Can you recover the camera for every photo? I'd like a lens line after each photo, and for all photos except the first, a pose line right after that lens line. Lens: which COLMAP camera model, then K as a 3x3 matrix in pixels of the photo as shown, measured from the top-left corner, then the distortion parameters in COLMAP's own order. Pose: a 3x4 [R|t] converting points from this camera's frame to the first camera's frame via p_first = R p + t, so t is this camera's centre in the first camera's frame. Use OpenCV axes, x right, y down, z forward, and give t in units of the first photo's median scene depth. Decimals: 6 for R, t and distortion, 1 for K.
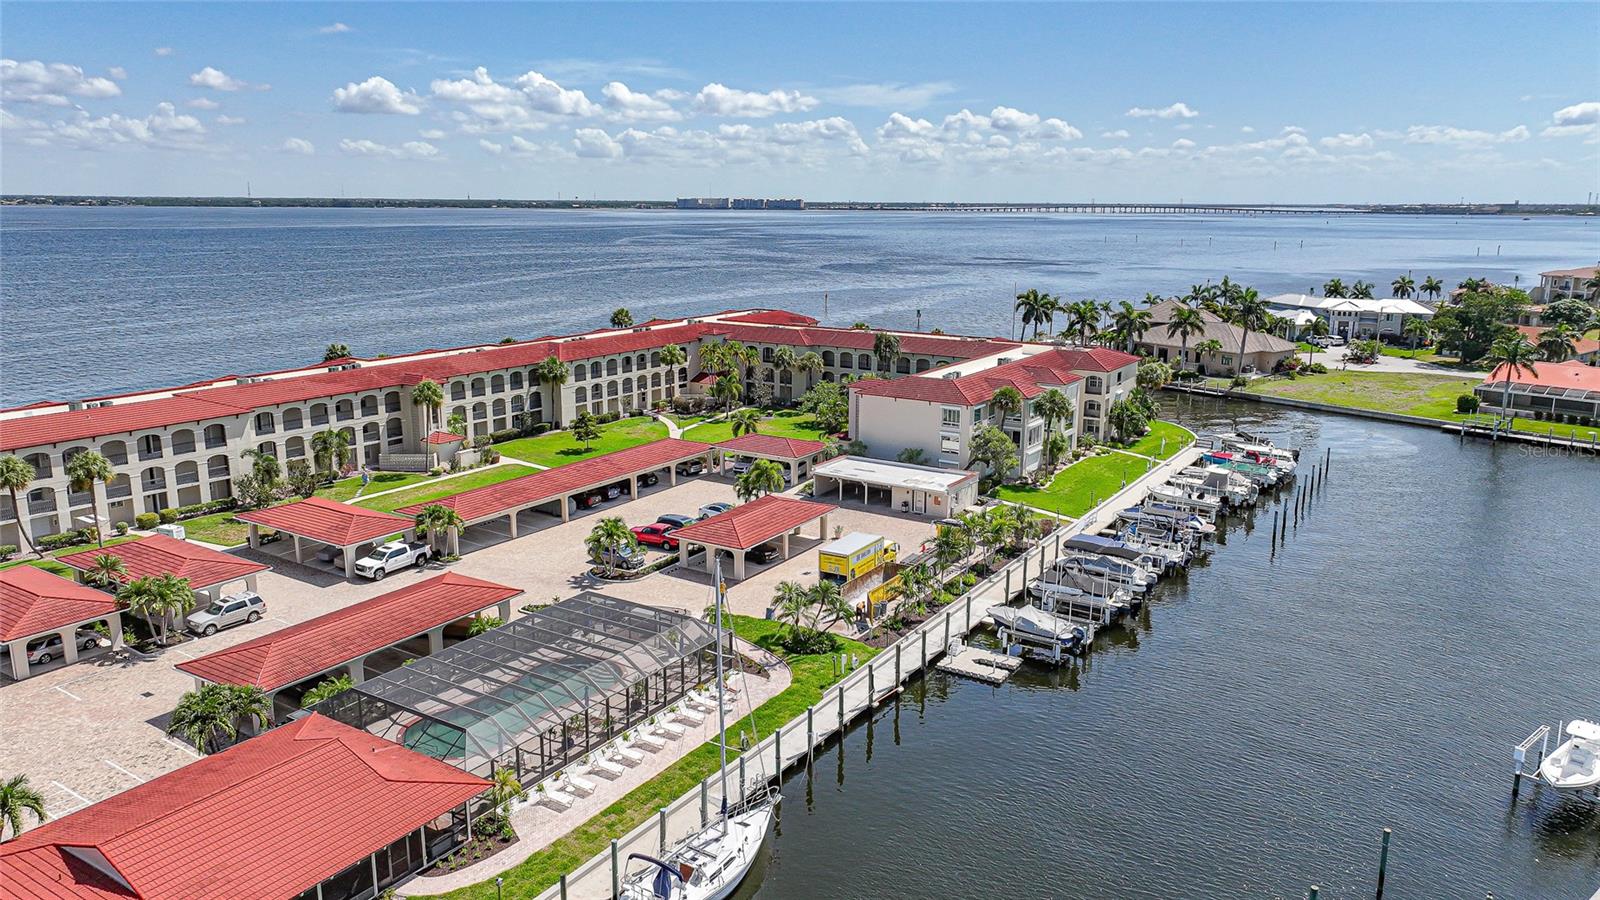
lens RADIAL K [[1124.6, 0, 803.7], [0, 1124.6, 441.1], [0, 0, 1]] dist [-0.004643, 0.021085]
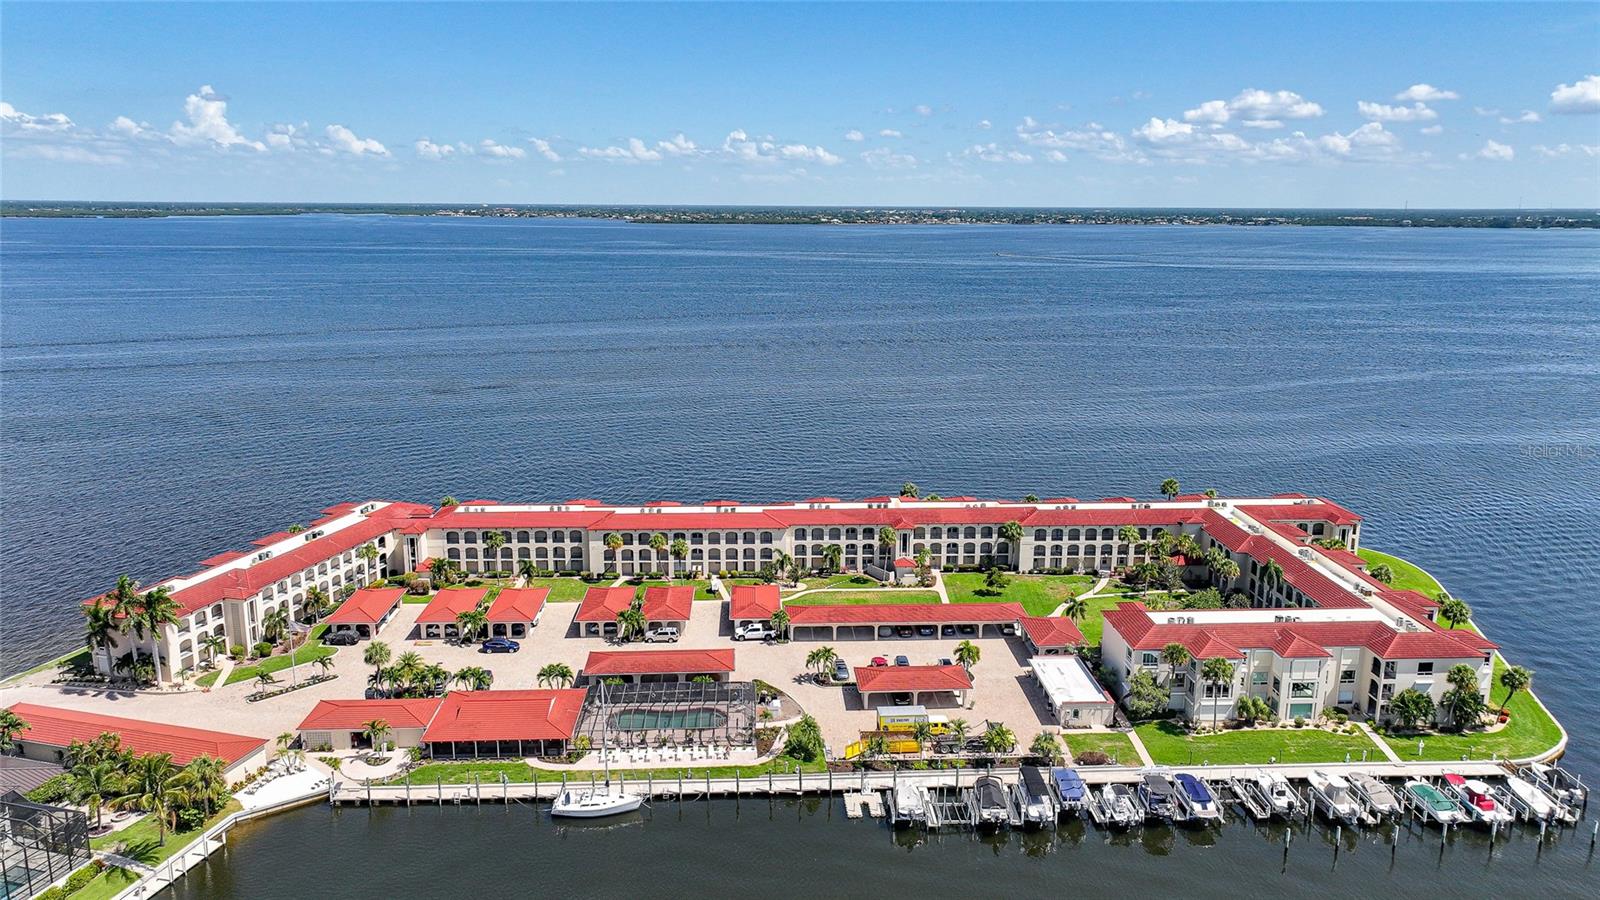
lens RADIAL K [[1124.6, 0, 801.1], [0, 1124.6, 448.8], [0, 0, 1]] dist [-0.004643, 0.021085]
pose [[0.574508, 0.170039, -0.800642, 0.446455], [-0.168749, 0.981775, 0.087420, -0.147488], [0.800915, 0.084884, 0.592732, -0.029073]]
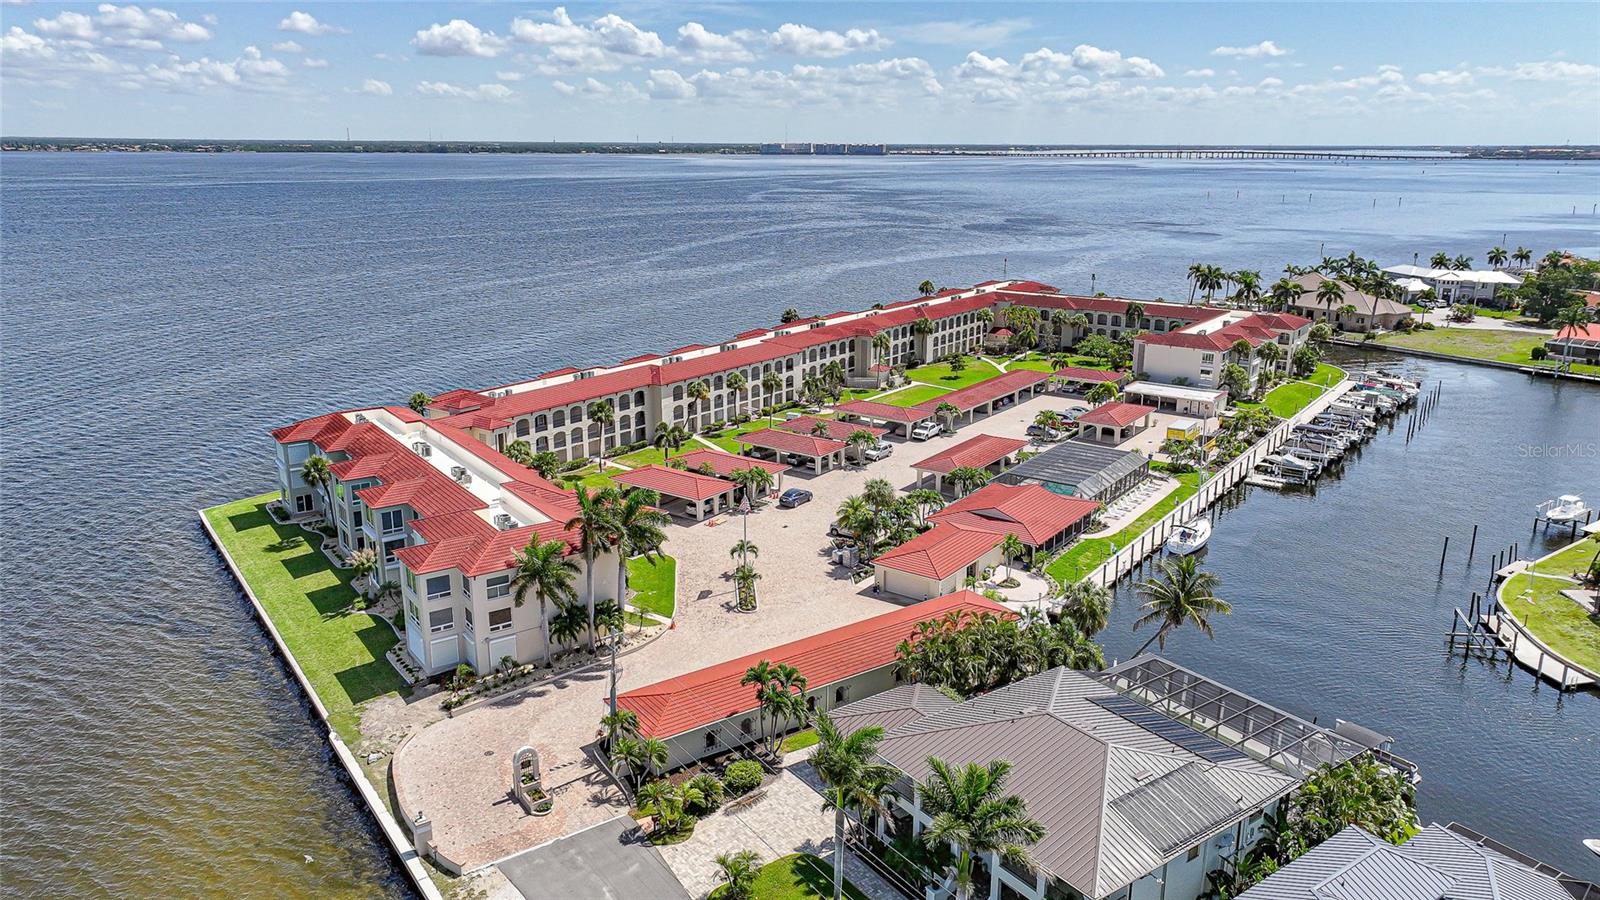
lens RADIAL K [[1124.6, 0, 794.0], [0, 1124.6, 460.3], [0, 0, 1]] dist [-0.004643, 0.021085]
pose [[0.997972, 0.015596, -0.061720, -0.187212], [-0.011427, 0.997665, 0.067330, 0.012131], [0.062626, -0.066488, 0.995820, -0.349827]]
